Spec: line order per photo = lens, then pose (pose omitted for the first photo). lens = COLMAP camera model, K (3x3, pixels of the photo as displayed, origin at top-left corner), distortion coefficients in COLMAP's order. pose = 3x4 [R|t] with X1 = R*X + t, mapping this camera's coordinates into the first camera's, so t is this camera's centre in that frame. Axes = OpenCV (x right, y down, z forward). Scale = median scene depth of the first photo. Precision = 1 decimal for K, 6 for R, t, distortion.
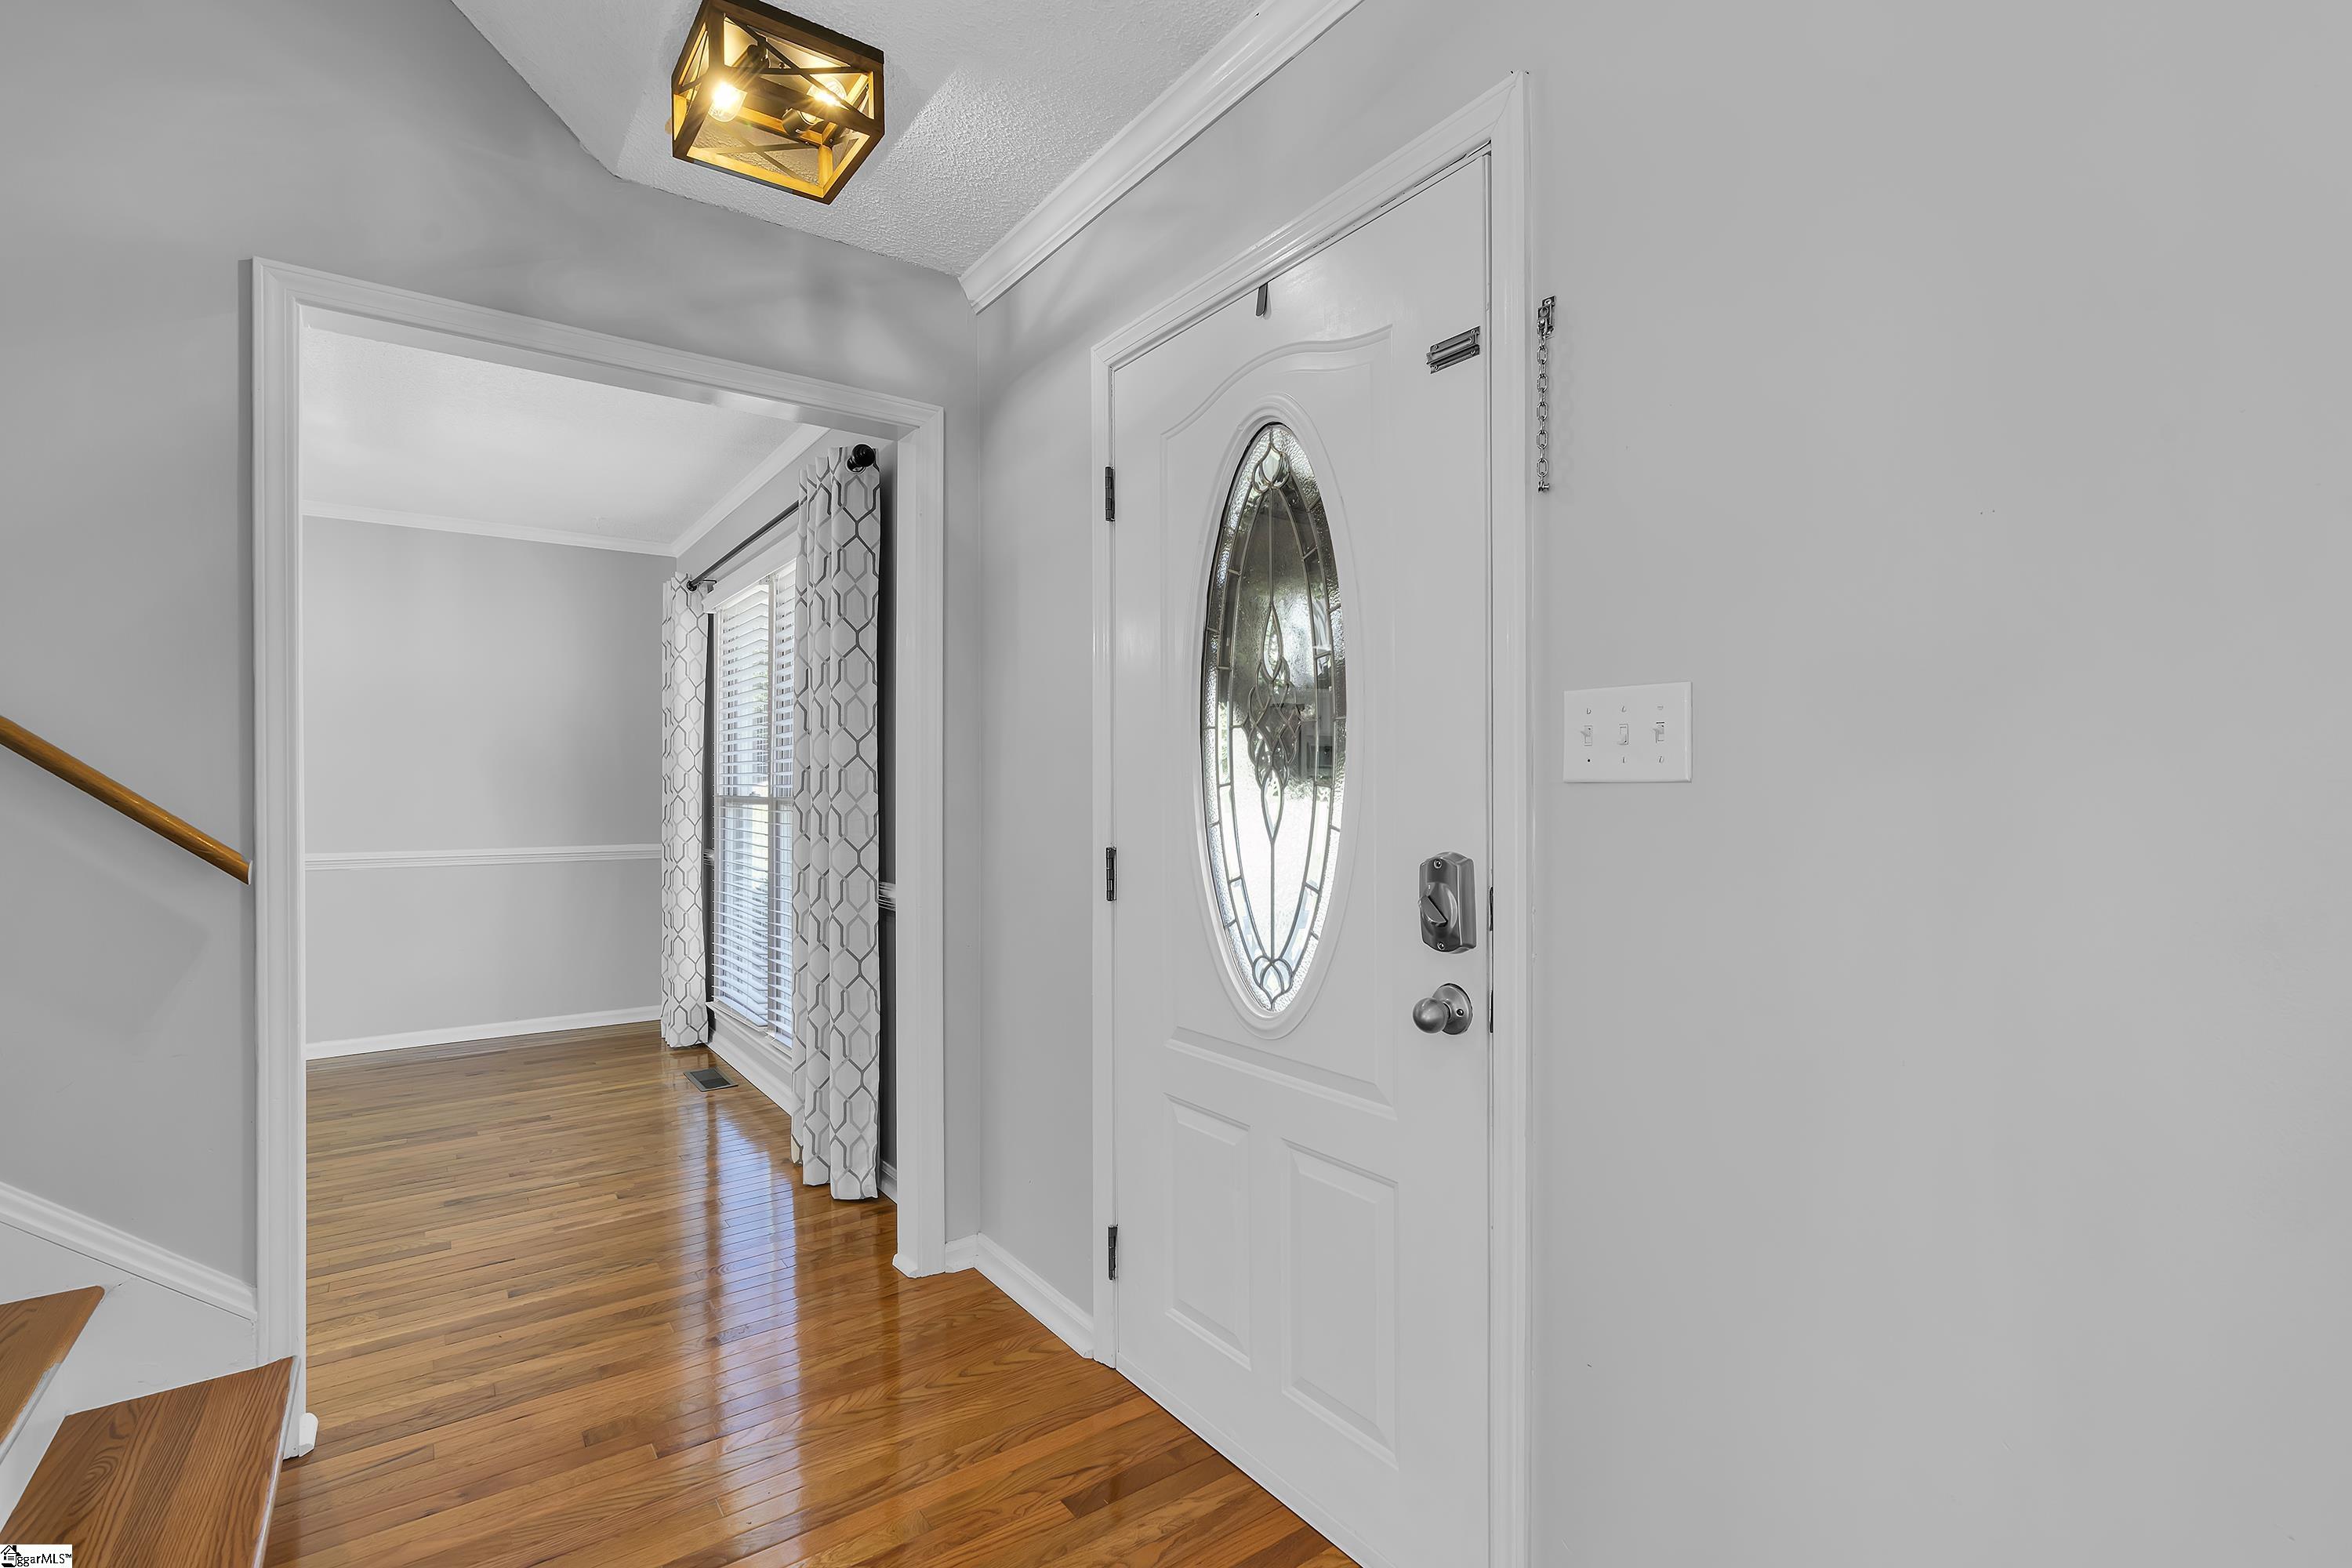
lens RADIAL K [[1071.3, 0, 1173.4], [0, 1071.3, 789.5], [0, 0, 1]] dist [-0.002069, 0.000443]
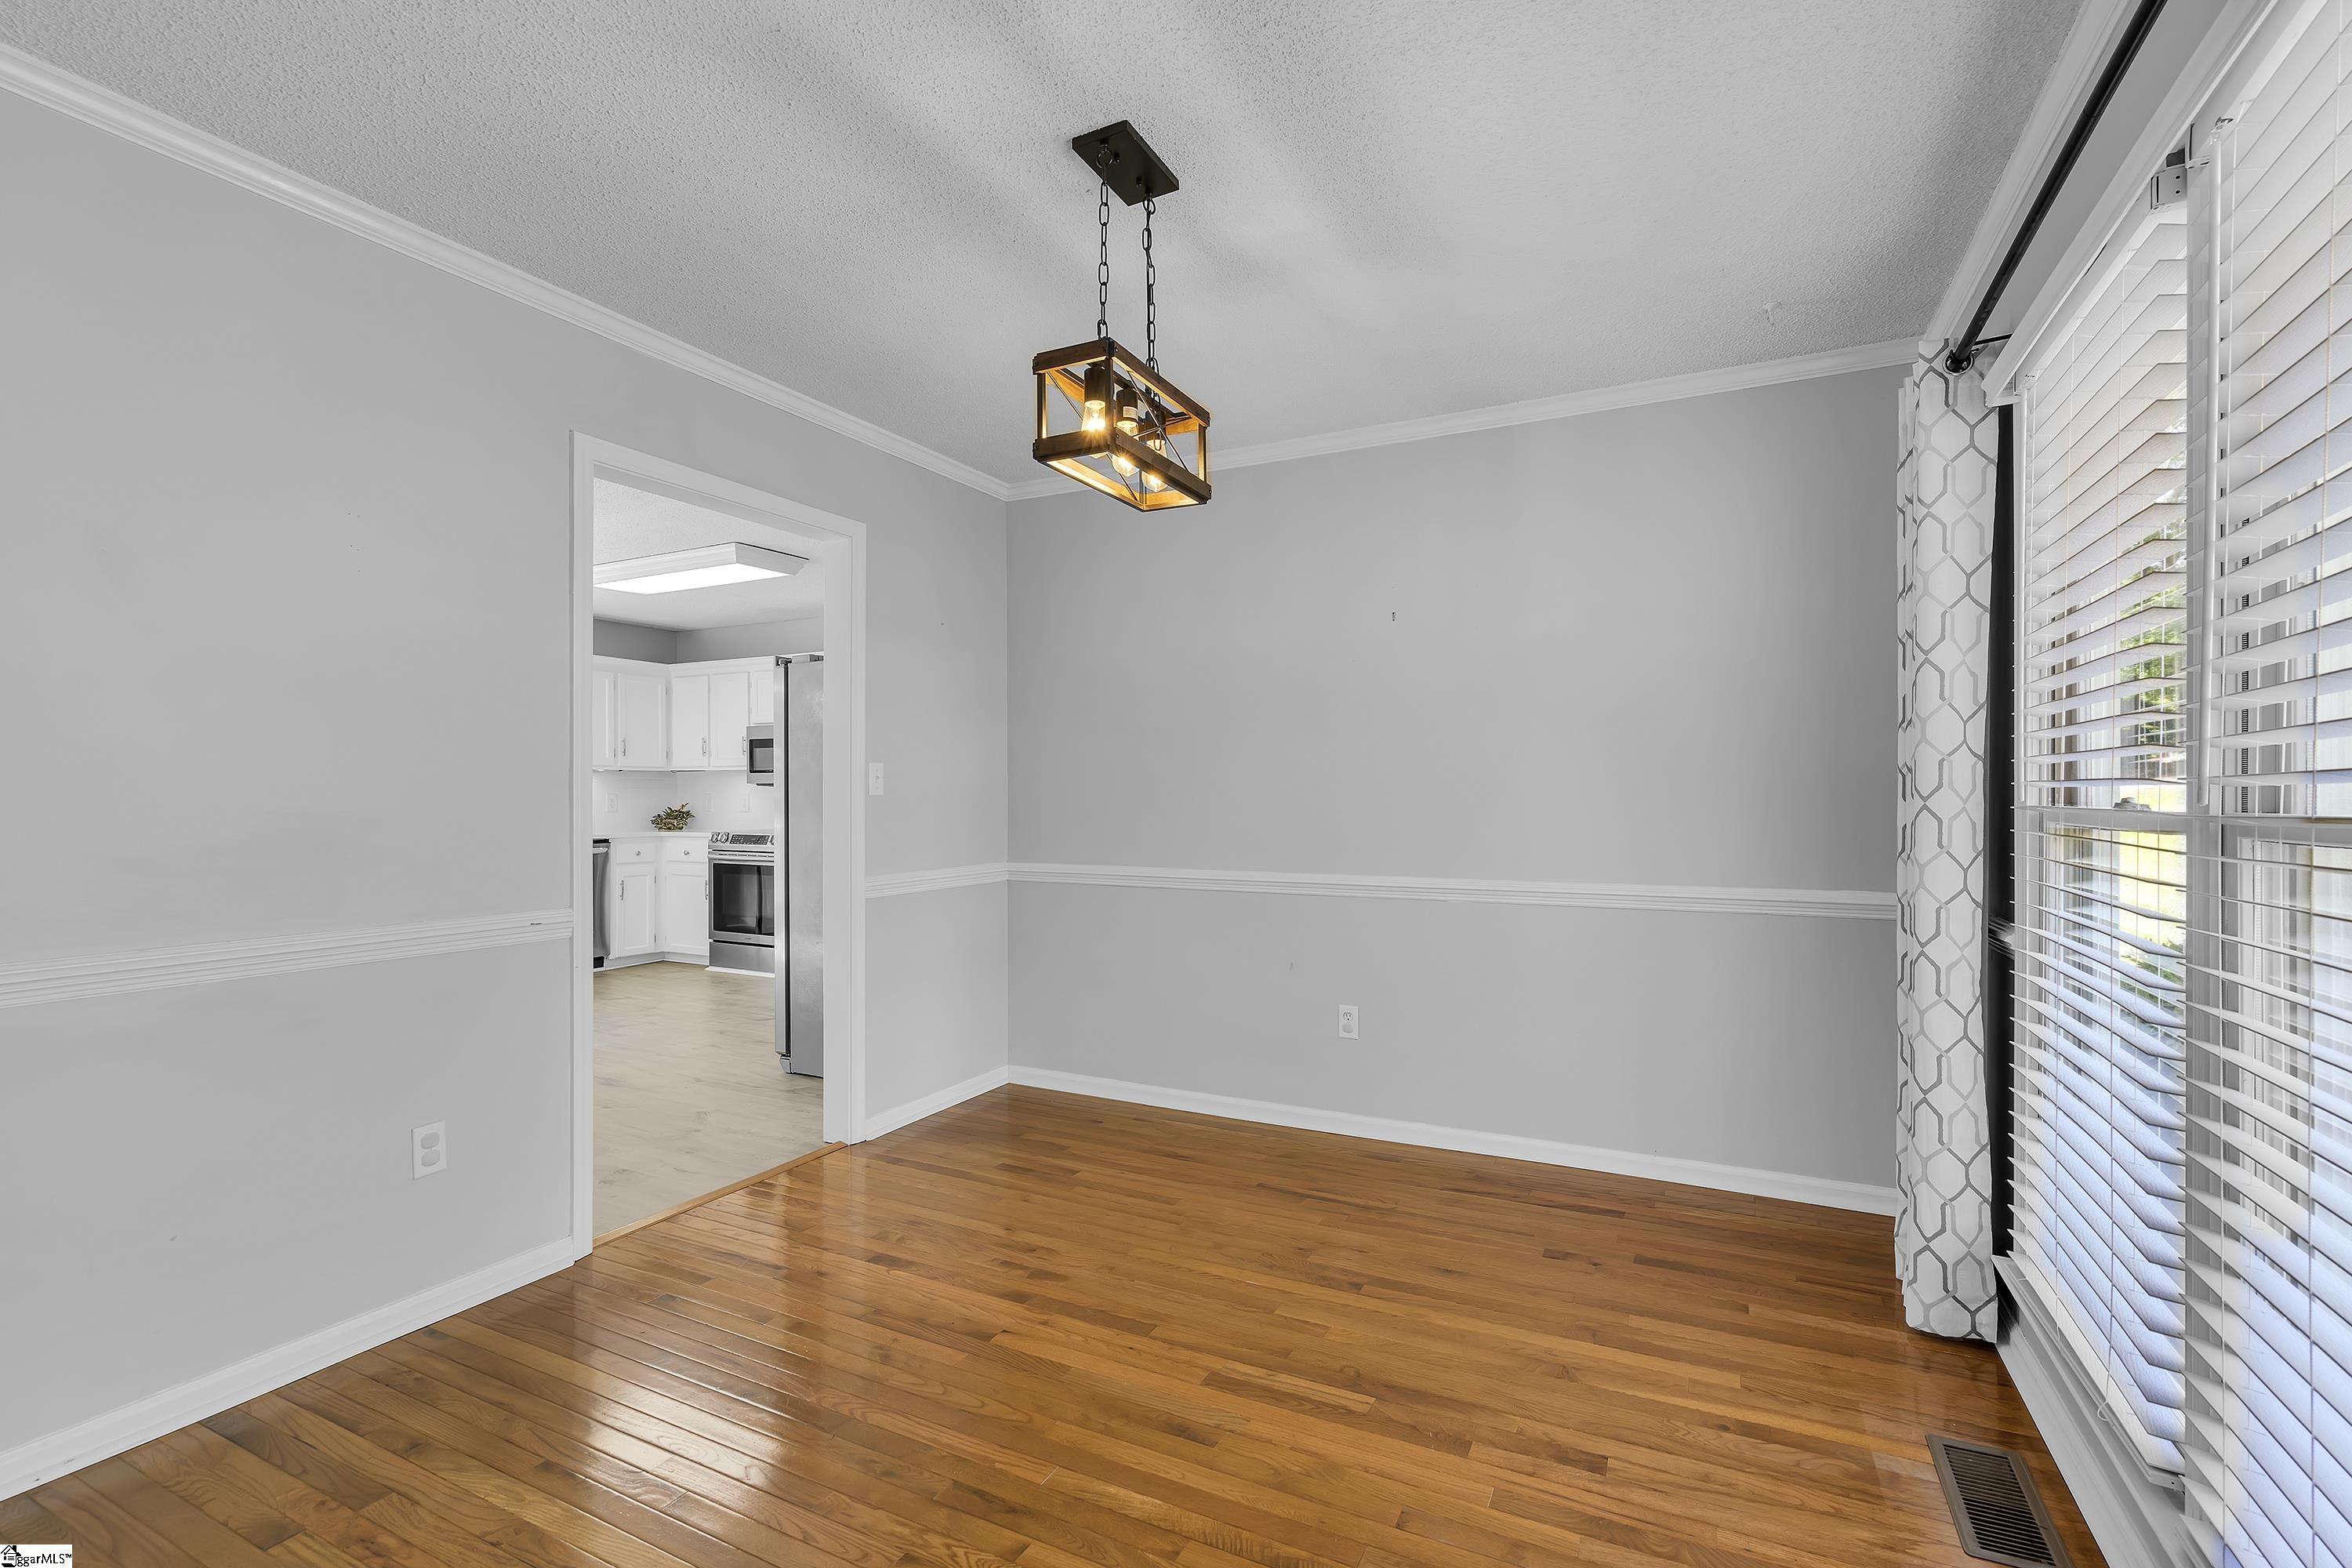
lens RADIAL K [[1056.8, 0, 1177.4], [0, 1056.8, 786.0], [0, 0, 1]] dist [-0.000047, 0.000611]
pose [[0.462087, -0.003366, -0.886828, -0.197519], [-0.006081, 0.999957, -0.006965, 0.002289], [0.886814, 0.008611, 0.462046, 0.484281]]
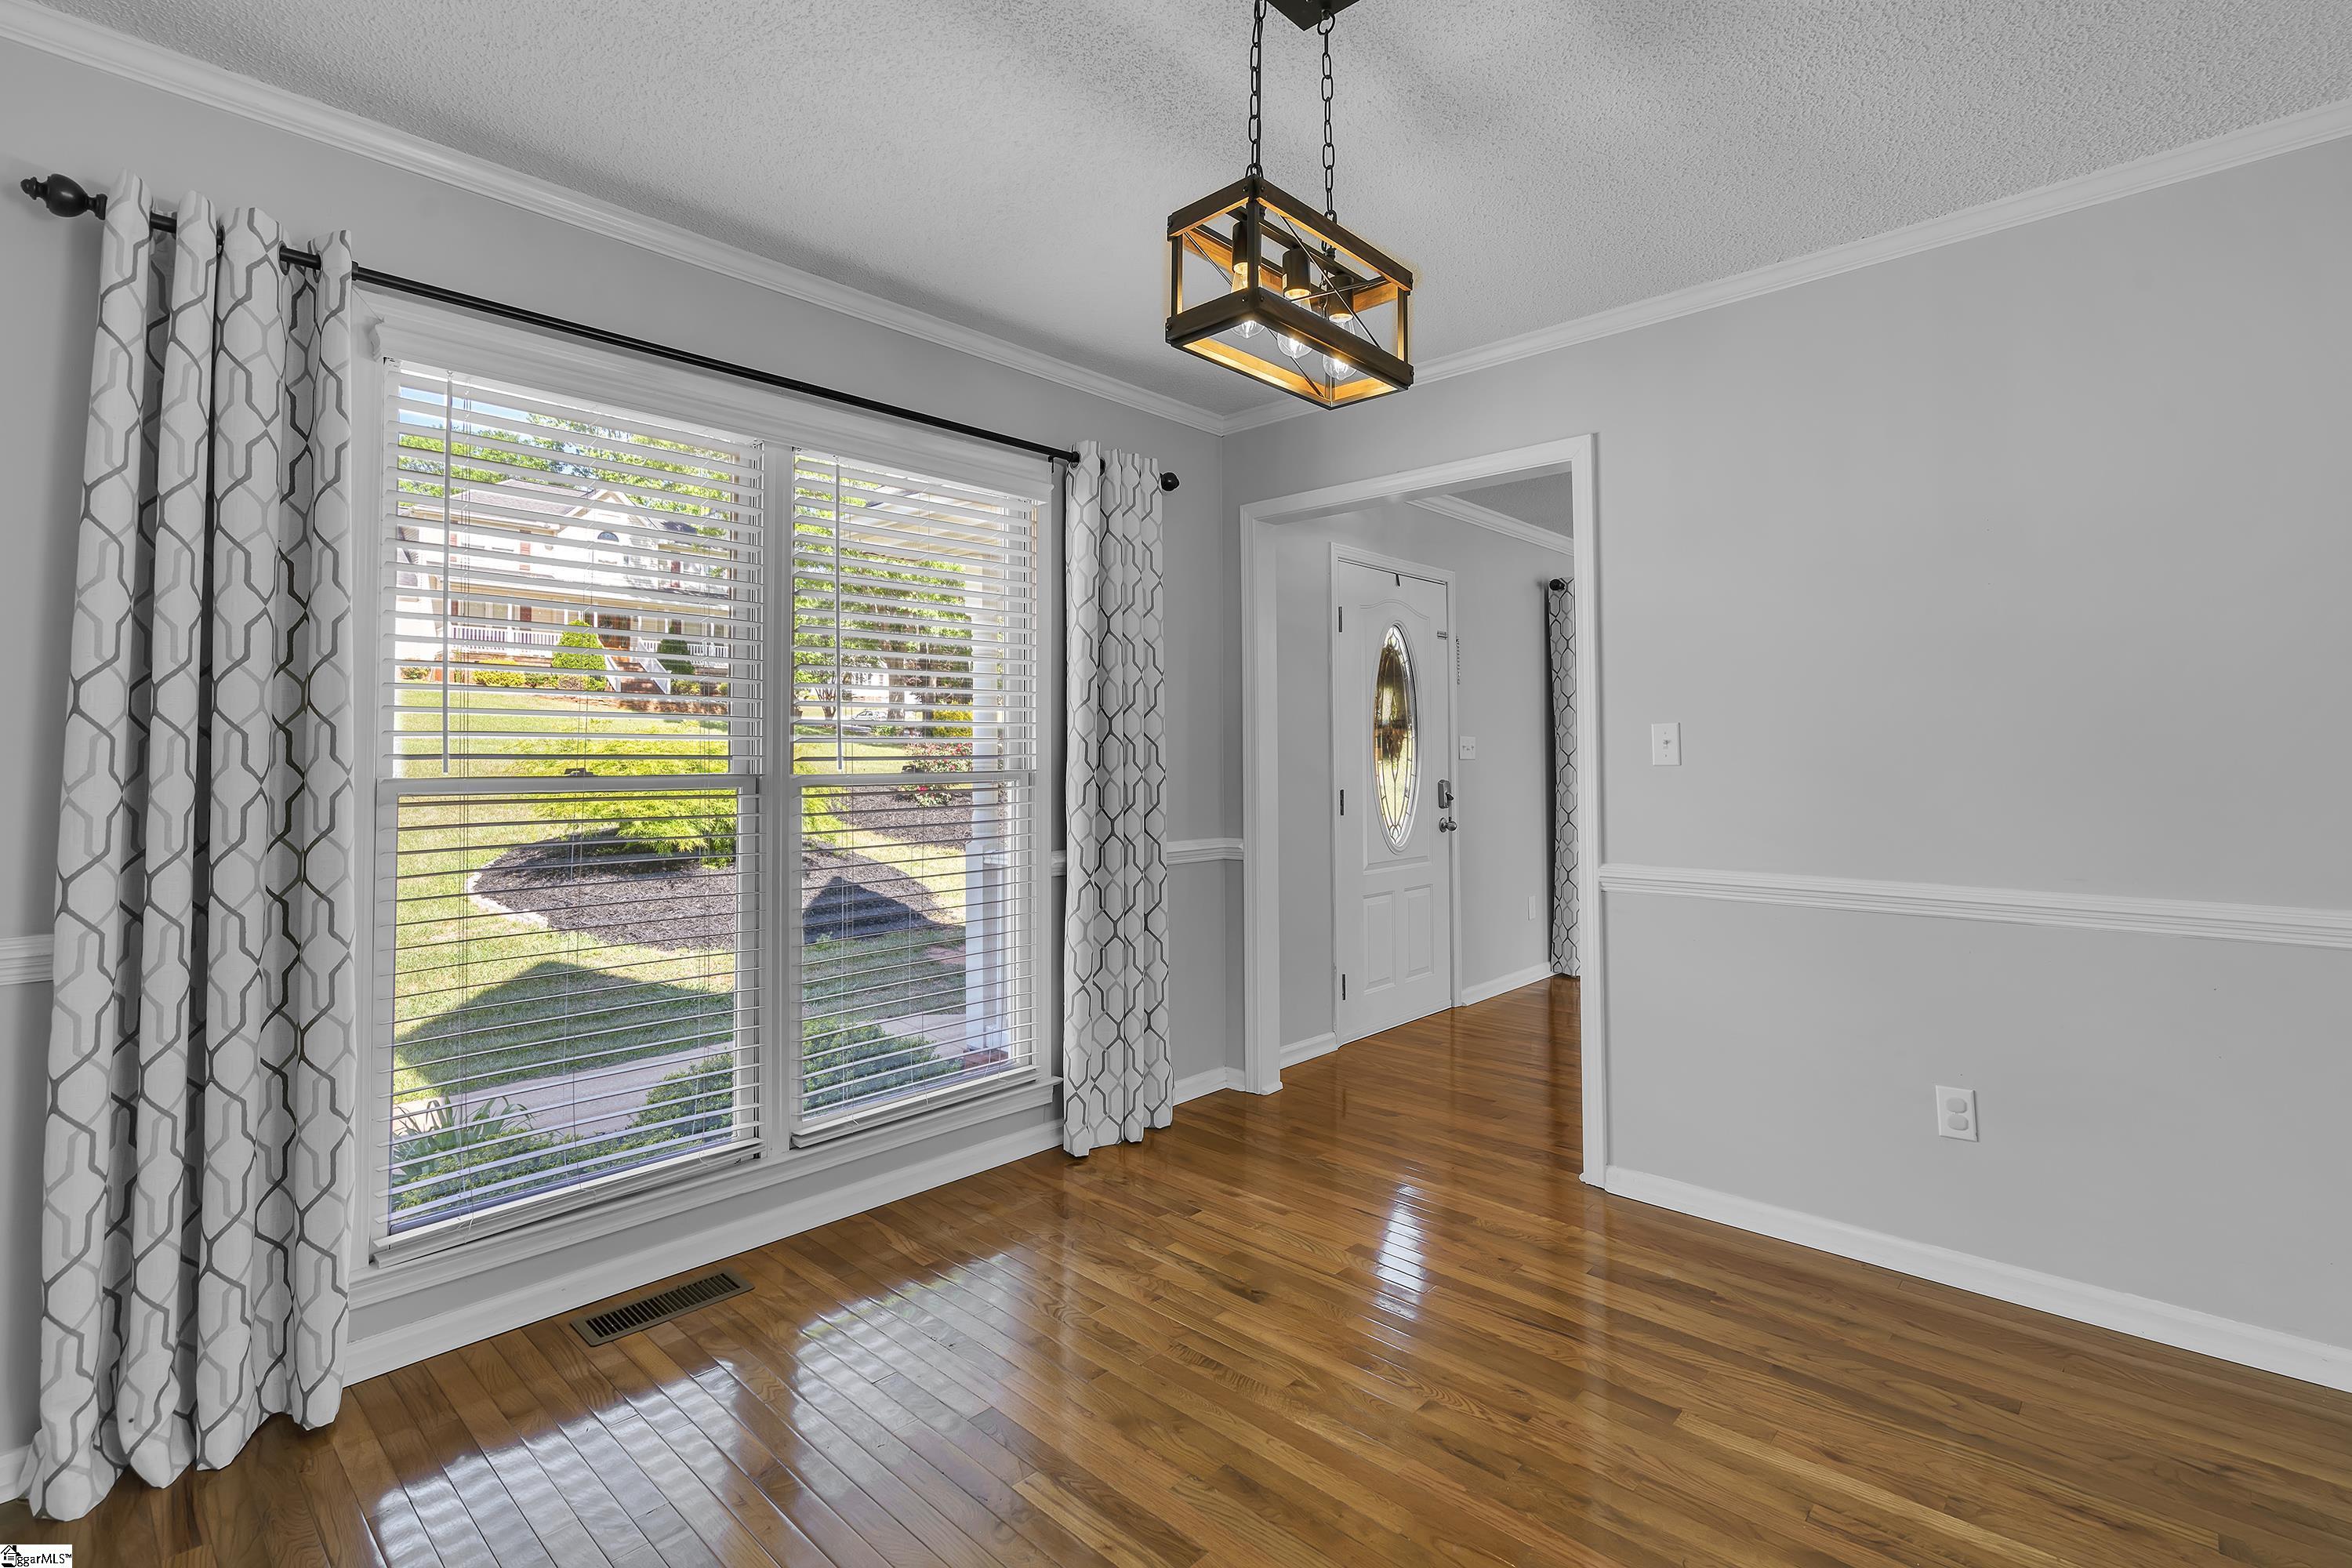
lens RADIAL K [[1089.4, 0, 1176.1], [0, 1089.4, 748.2], [0, 0, 1]] dist [-0.000911, 0.000050]
pose [[-0.196115, 0.017123, 0.980431, -0.918858], [0.008605, 0.999839, -0.015741, 0.001362], [-0.980543, 0.005349, -0.196231, 0.771376]]
